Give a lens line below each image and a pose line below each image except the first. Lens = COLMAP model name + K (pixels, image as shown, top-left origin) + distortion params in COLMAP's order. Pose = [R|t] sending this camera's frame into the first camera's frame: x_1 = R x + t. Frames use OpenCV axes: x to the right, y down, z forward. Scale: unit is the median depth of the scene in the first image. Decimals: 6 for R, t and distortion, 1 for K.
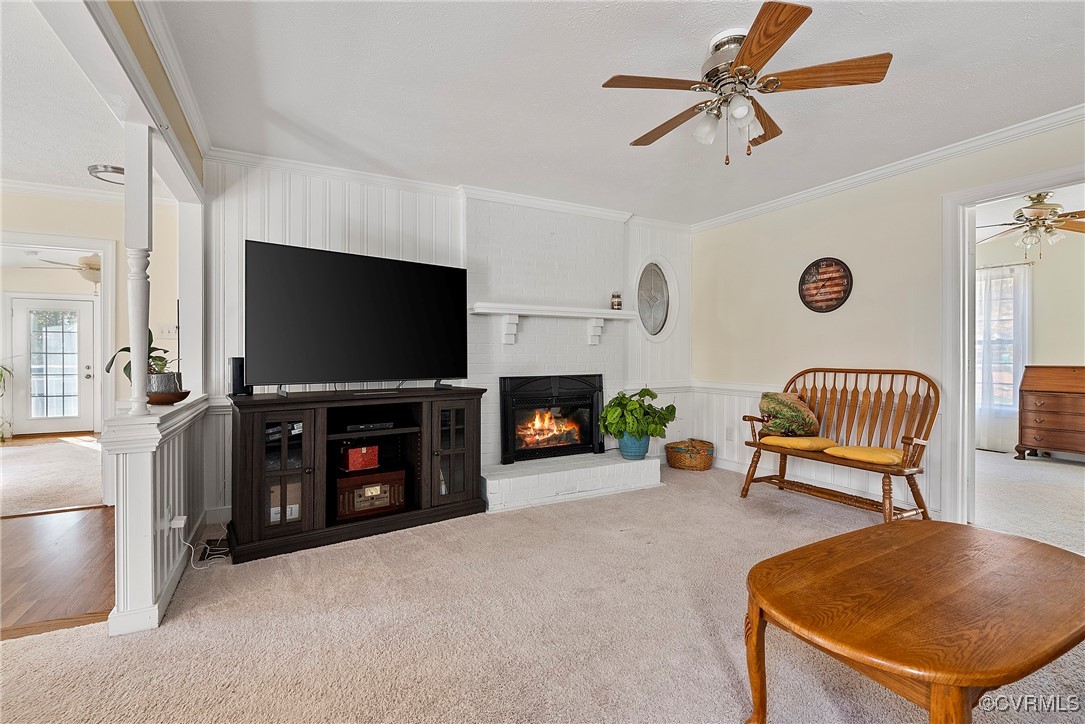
lens RADIAL K [[490.9, 0, 543.4], [0, 490.9, 358.6], [0, 0, 1]] dist [-0.010503, 0.003884]
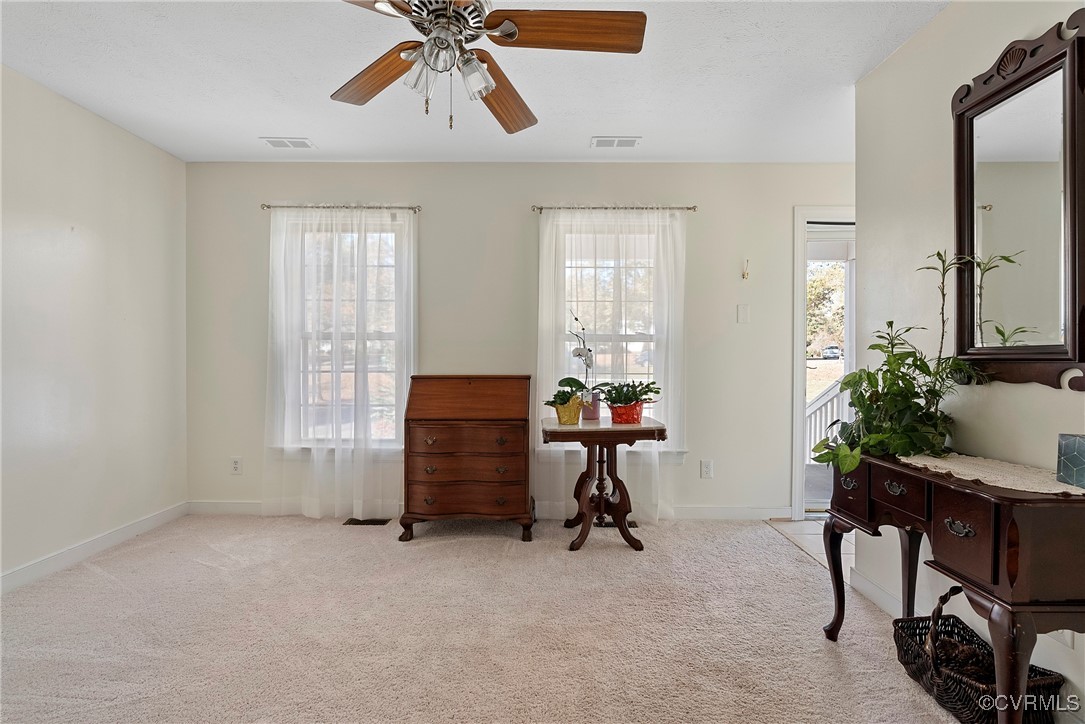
lens RADIAL K [[490.9, 0, 547.1], [0, 490.9, 362.0], [0, 0, 1]] dist [-0.010503, 0.003884]
pose [[0.464632, -0.004723, 0.885491, 0.712365], [0.002361, 0.999989, 0.004095, -0.006091], [-0.885501, 0.000188, 0.464638, 0.766373]]
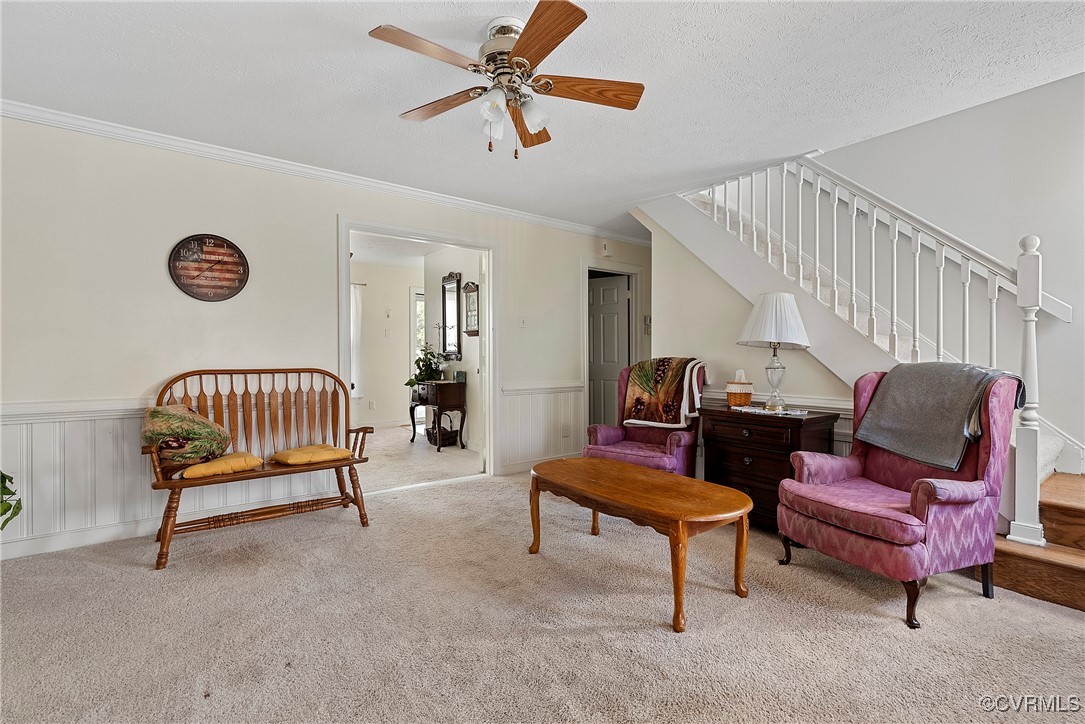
lens RADIAL K [[490.9, 0, 542.4], [0, 490.9, 358.8], [0, 0, 1]] dist [-0.010503, 0.003884]
pose [[-0.162280, -0.009281, 0.986701, -0.317922], [0.005451, 0.999932, 0.010302, -0.004228], [-0.986730, 0.007050, -0.162218, 0.583934]]
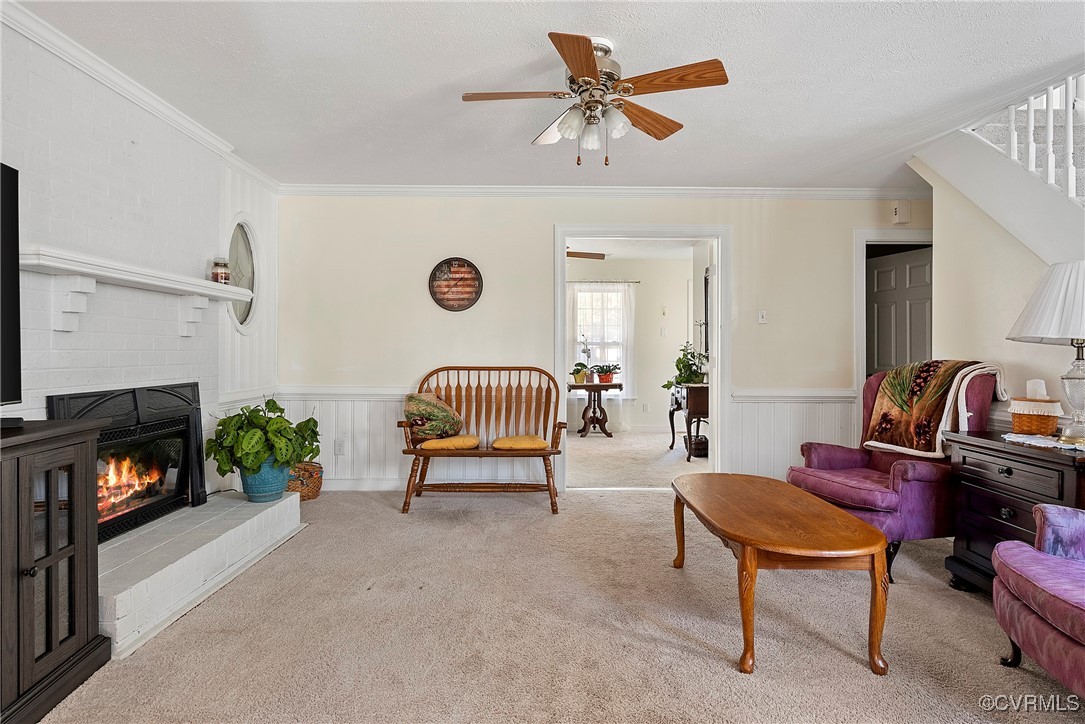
lens RADIAL K [[575.3, 0, 542.3], [0, 575.3, 355.9], [0, 0, 1]] dist [-0.002451, 0.004300]
pose [[0.468895, -0.002580, 0.883250, -0.389769], [0.001697, 0.999997, 0.002020, -0.004450], [-0.883252, 0.000552, 0.468898, 0.283265]]
